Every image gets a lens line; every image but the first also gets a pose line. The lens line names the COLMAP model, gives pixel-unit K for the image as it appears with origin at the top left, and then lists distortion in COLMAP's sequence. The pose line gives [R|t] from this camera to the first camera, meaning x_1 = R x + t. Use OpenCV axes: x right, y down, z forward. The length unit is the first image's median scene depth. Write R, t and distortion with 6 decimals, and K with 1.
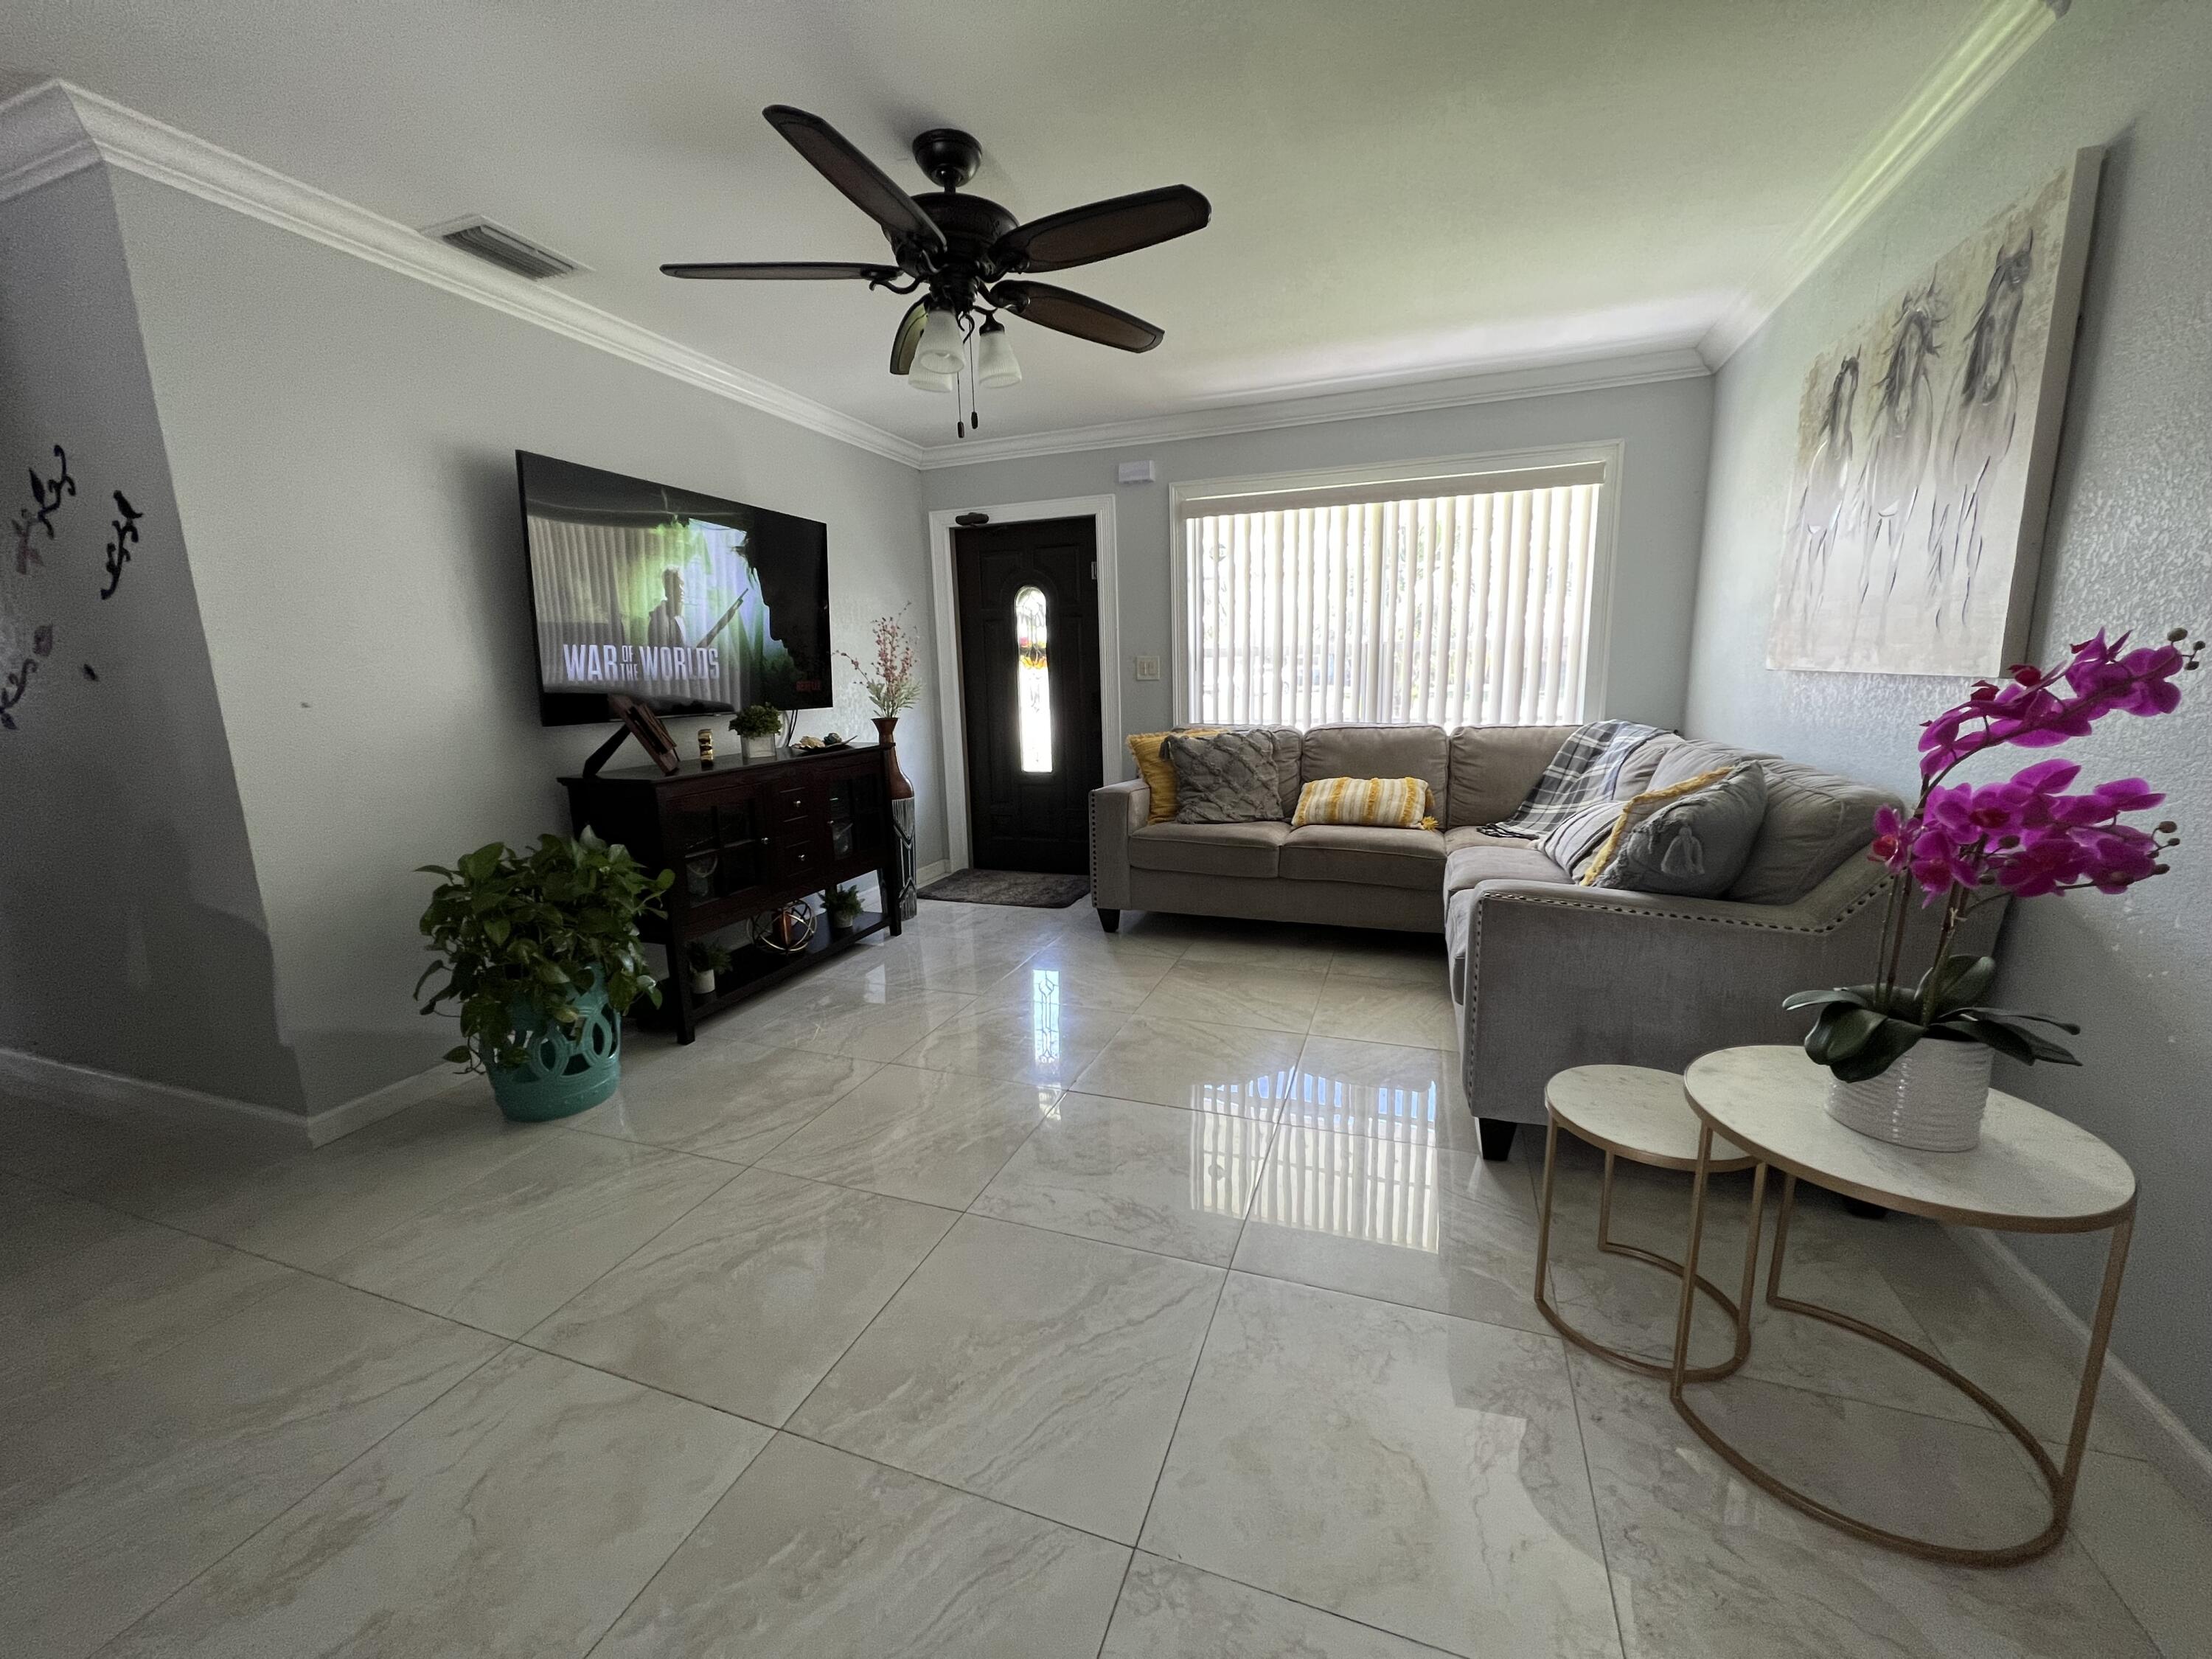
lens RADIAL K [[875.9, 0, 1101.2], [0, 875.9, 851.0], [0, 0, 1]] dist [-0.002419, -0.000266]
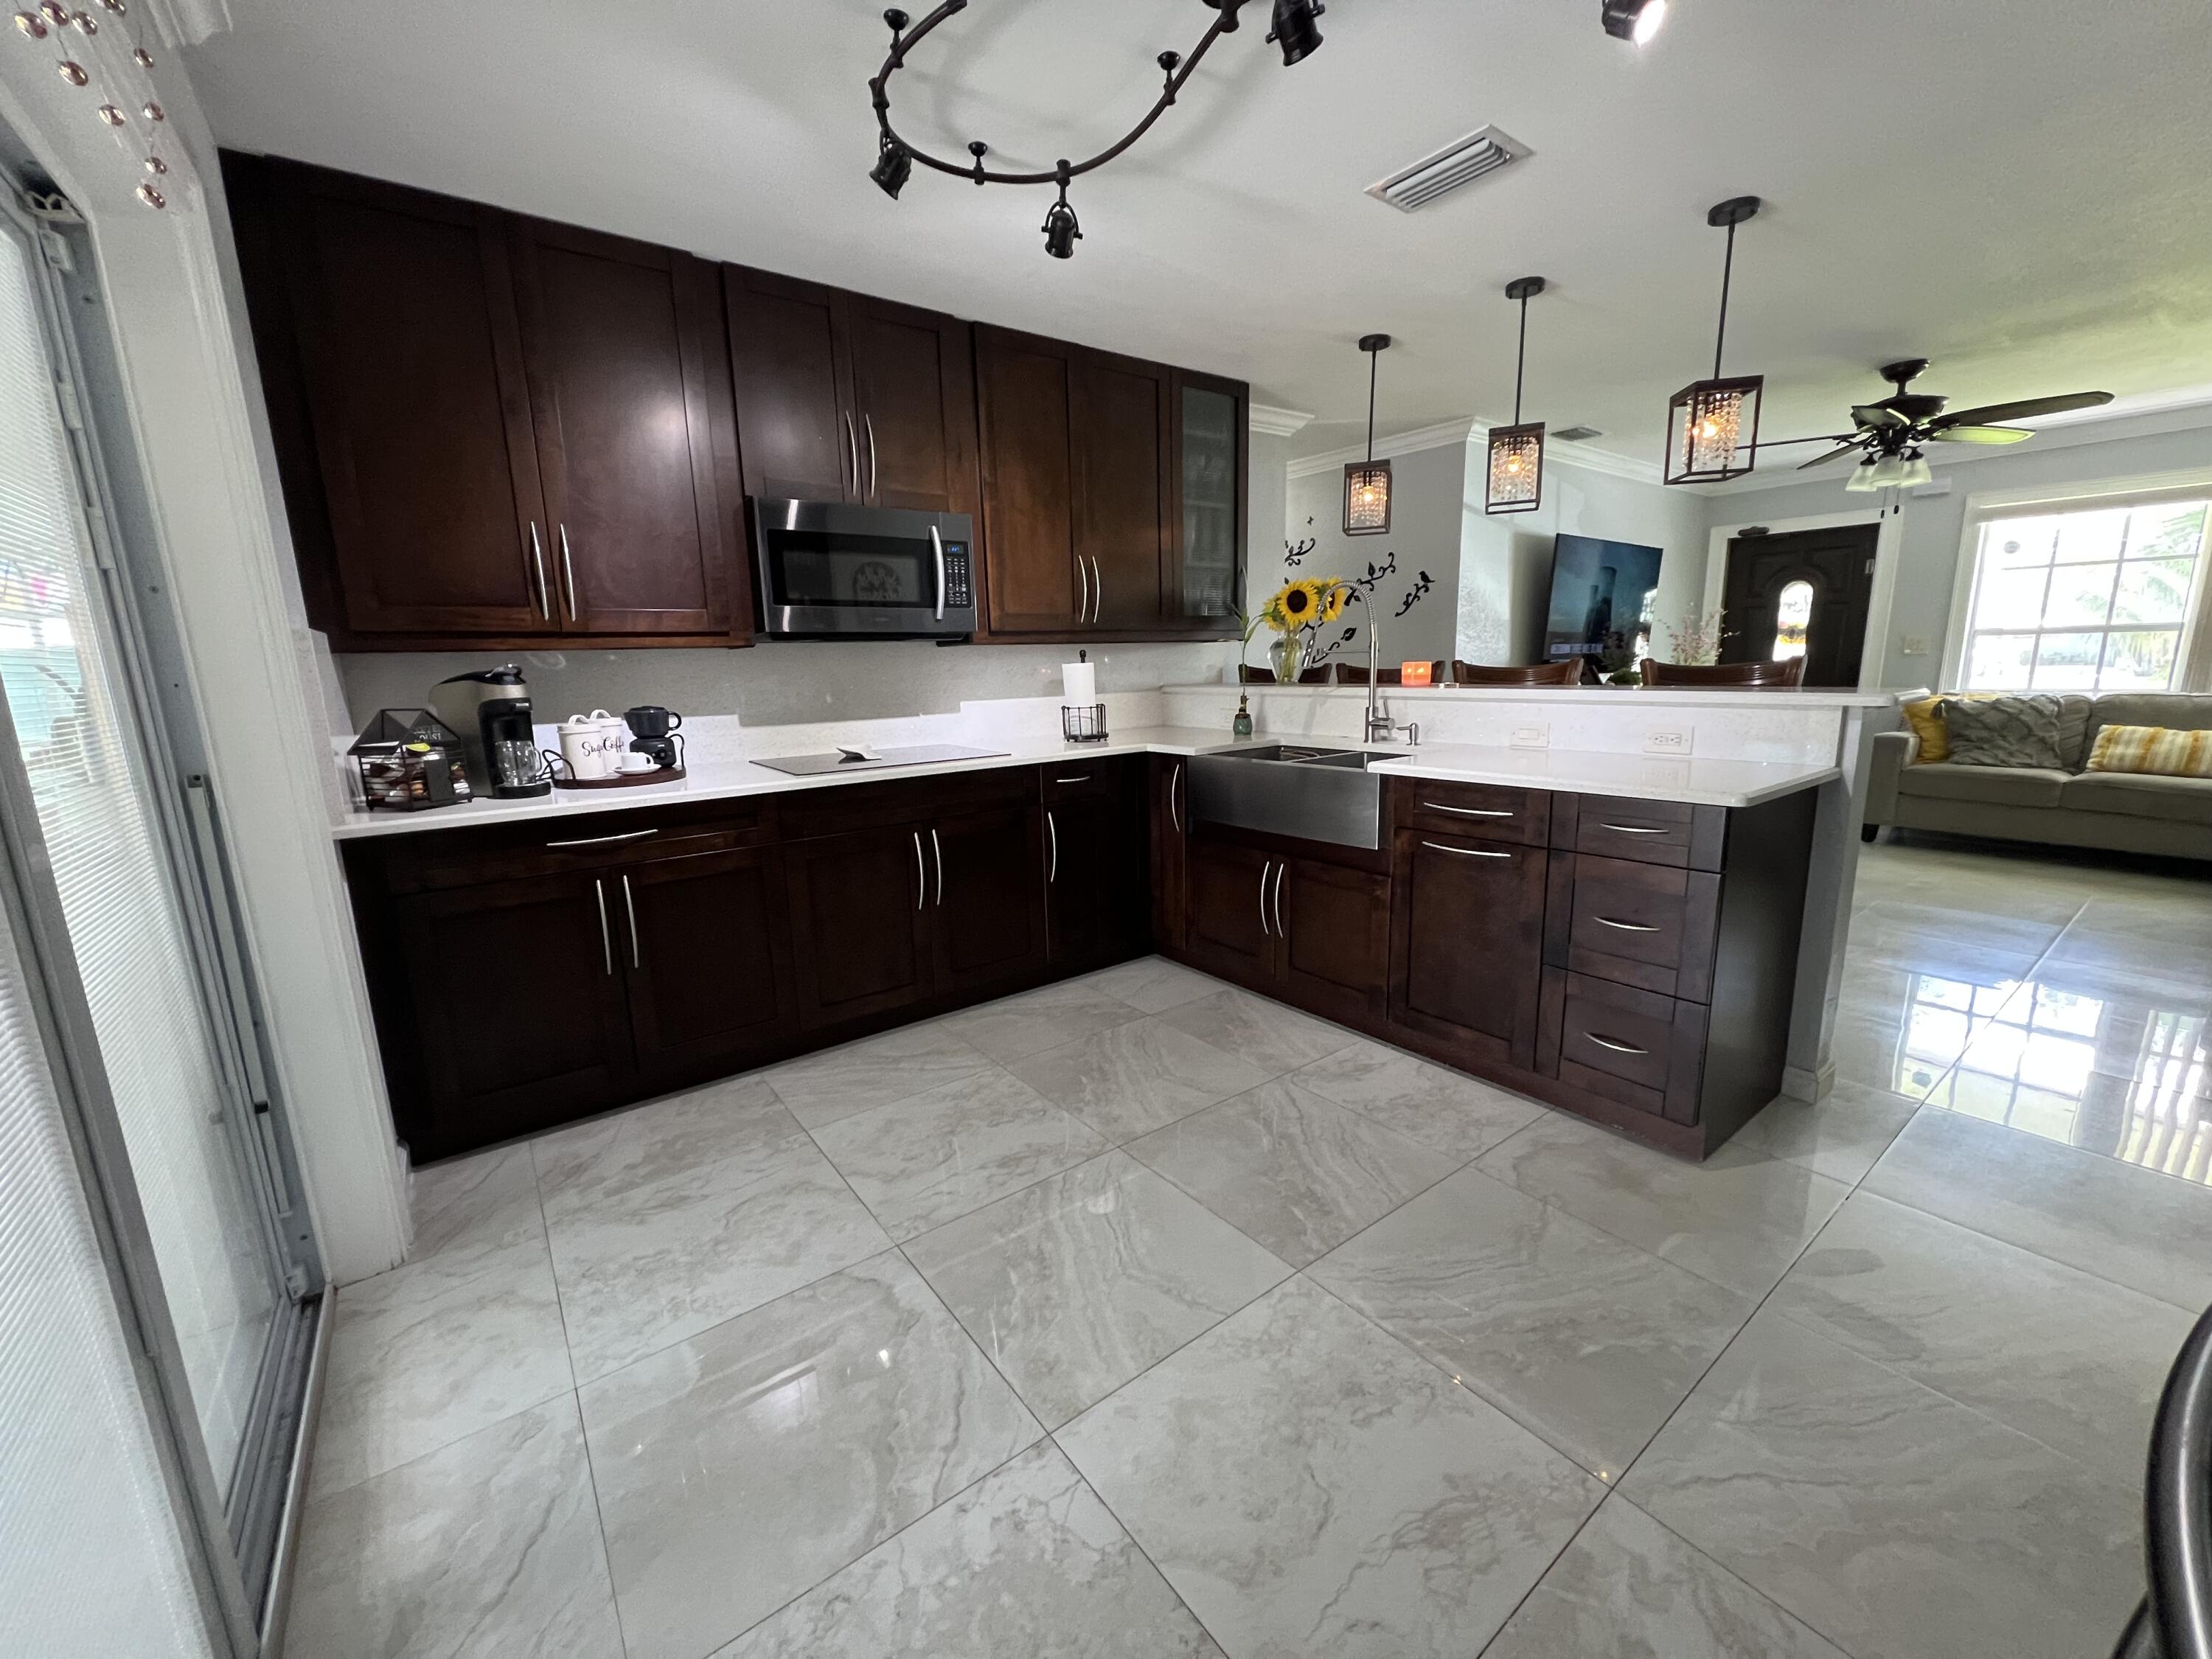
lens RADIAL K [[875.9, 0, 1098.8], [0, 875.9, 841.5], [0, 0, 1]] dist [-0.002419, -0.000266]
pose [[0.837224, 0.116930, -0.534213, -0.249607], [-0.109240, 0.992944, 0.046137, 0.151968], [0.535839, 0.019731, 0.844090, -0.732243]]
